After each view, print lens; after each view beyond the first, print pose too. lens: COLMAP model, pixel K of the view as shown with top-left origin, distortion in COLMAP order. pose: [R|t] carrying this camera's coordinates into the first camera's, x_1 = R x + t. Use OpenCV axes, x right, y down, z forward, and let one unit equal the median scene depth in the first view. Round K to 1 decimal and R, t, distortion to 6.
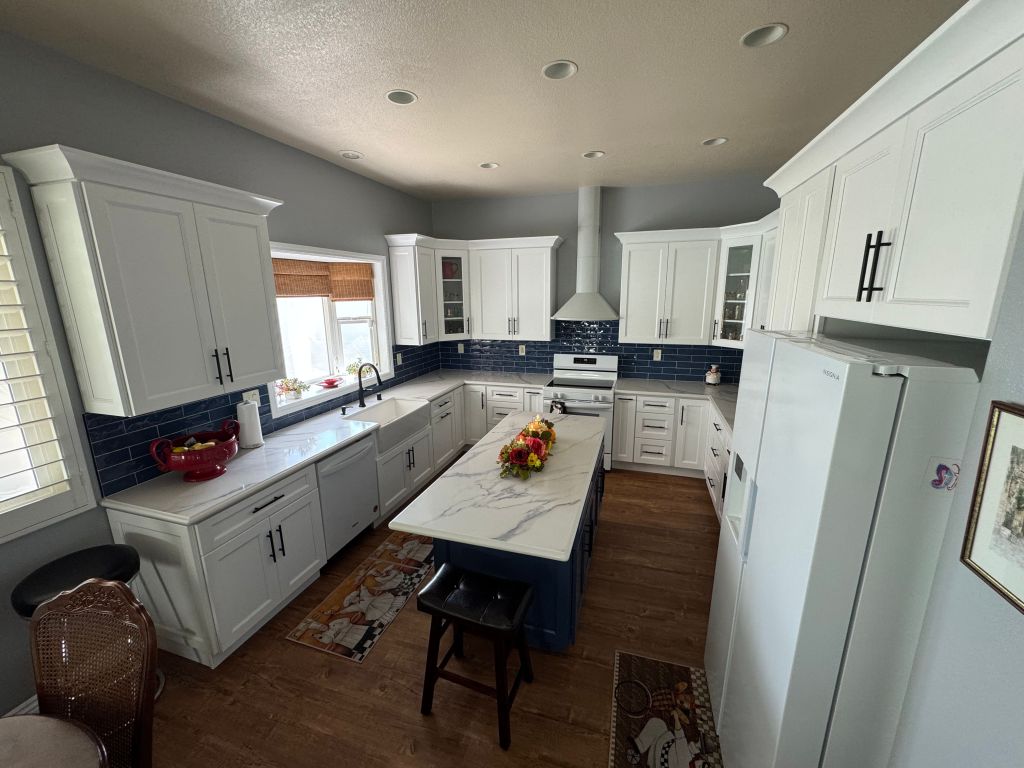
lens RADIAL K [[407.9, 0, 511.4], [0, 407.9, 382.2], [0, 0, 1]] dist [-0.003509, 0.000610]
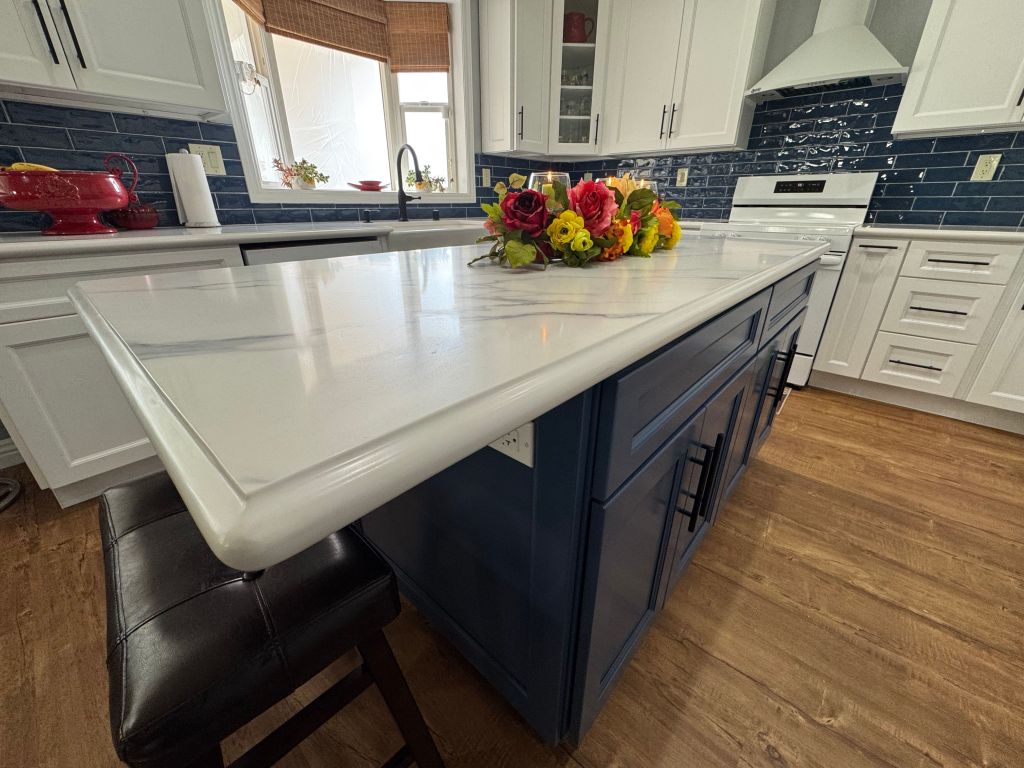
lens RADIAL K [[407.9, 0, 511.0], [0, 407.9, 382.5], [0, 0, 1]] dist [-0.003509, 0.000610]
pose [[0.911027, 0.177380, -0.372245, 0.092712], [-0.101082, 0.971272, 0.215438, 0.142673], [0.399766, -0.158643, 0.902785, 0.373943]]
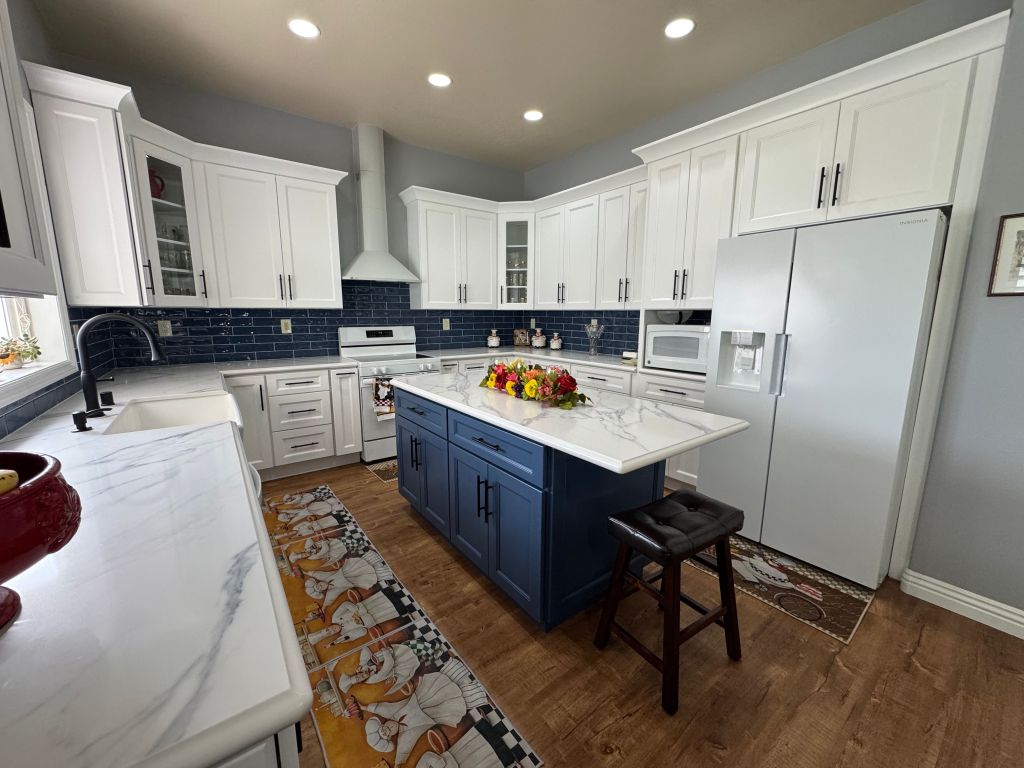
lens RADIAL K [[407.9, 0, 512.1], [0, 407.9, 382.2], [0, 0, 1]] dist [-0.003509, 0.000610]
pose [[0.583541, -0.124341, 0.802508, -0.411905], [0.165956, 0.985613, 0.032037, 0.076412], [-0.794946, 0.114486, 0.595780, 0.337635]]
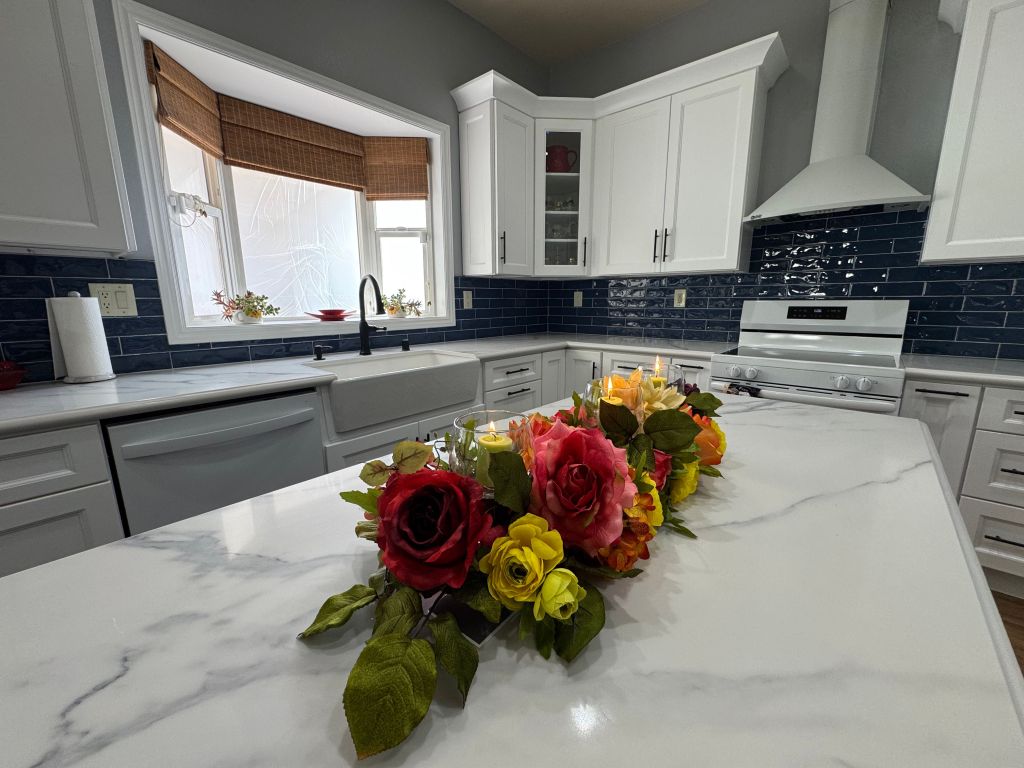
lens RADIAL K [[407.9, 0, 511.0], [0, 407.9, 382.7], [0, 0, 1]] dist [-0.003509, 0.000610]
pose [[0.913772, 0.087244, -0.396748, 0.058346], [-0.093507, 0.995612, 0.003572, 0.071390], [0.395319, 0.033835, 0.917921, 0.495373]]
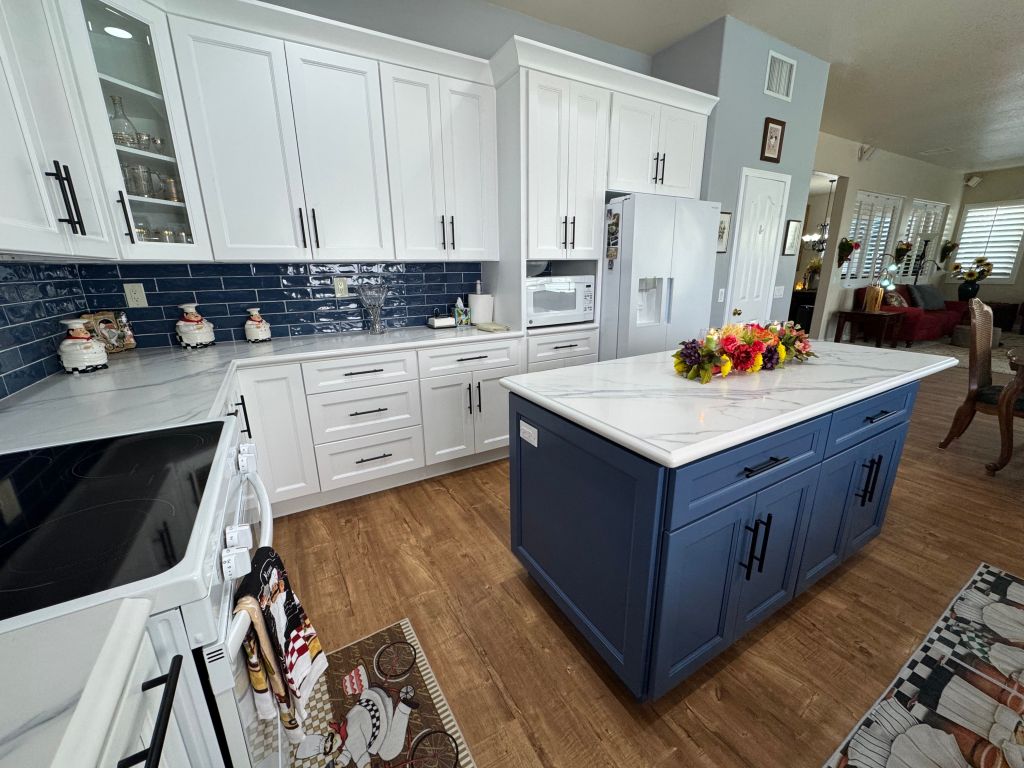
lens RADIAL K [[407.9, 0, 510.7], [0, 407.9, 382.4], [0, 0, 1]] dist [-0.003509, 0.000610]
pose [[-0.736428, -0.162166, 0.656792, -0.072665], [0.166848, 0.897319, 0.408632, -0.083564], [-0.655619, 0.410512, -0.633754, 1.072396]]
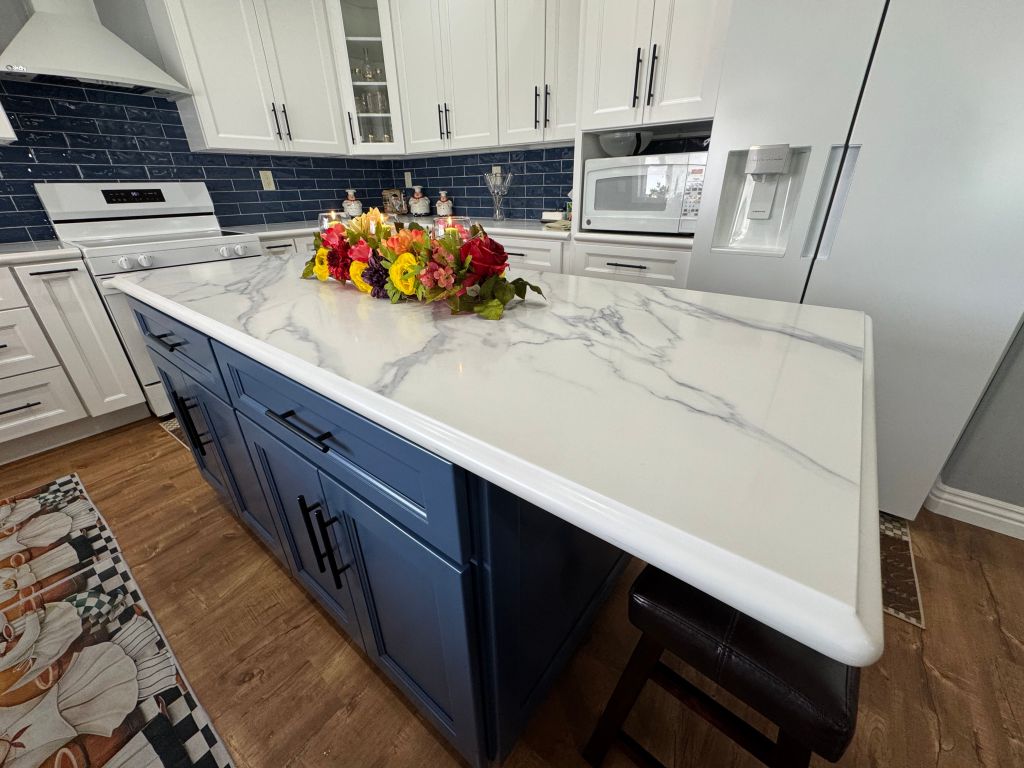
lens RADIAL K [[407.9, 0, 512.1], [0, 407.9, 382.1], [0, 0, 1]] dist [-0.003509, 0.000610]
pose [[0.349521, -0.400608, 0.846964, -0.188898], [0.214303, 0.914198, 0.343971, 0.093546], [-0.912091, 0.061282, 0.405383, 0.477968]]
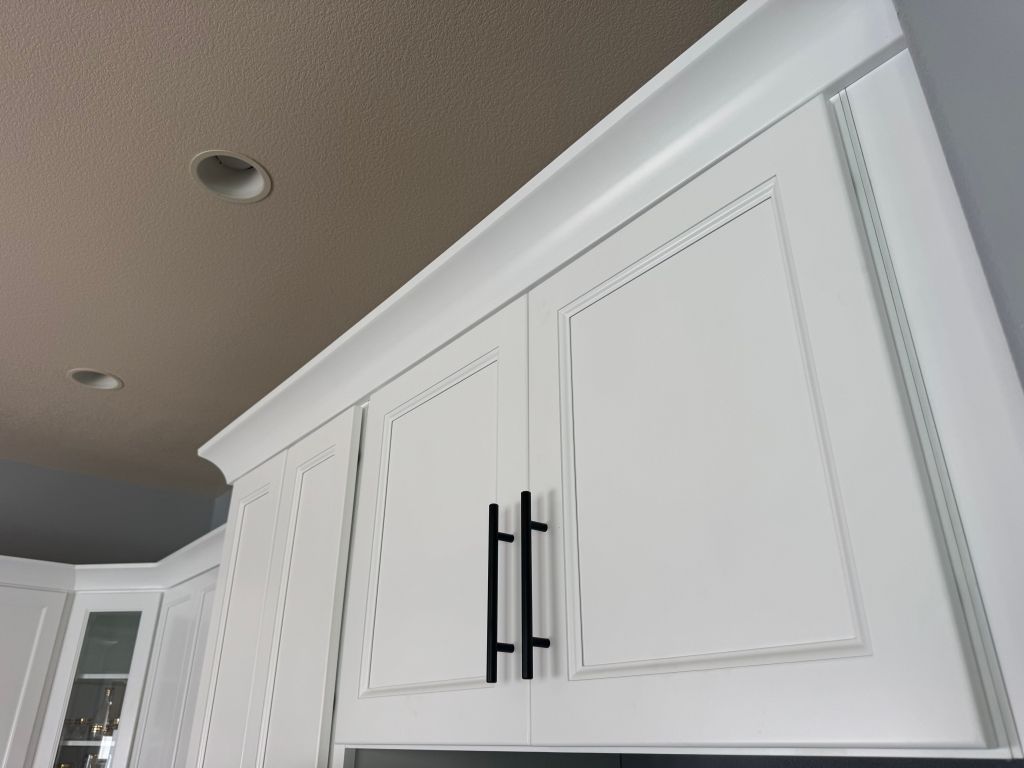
lens RADIAL K [[722.1, 0, 518.2], [0, 722.1, 384.0], [0, 0, 1]] dist [0.017281, -0.029214]
pose [[0.540490, 0.378033, 0.751639, 0.092200], [0.179221, 0.821137, -0.541861, -0.020928], [-0.822040, 0.427580, 0.376066, 0.197190]]
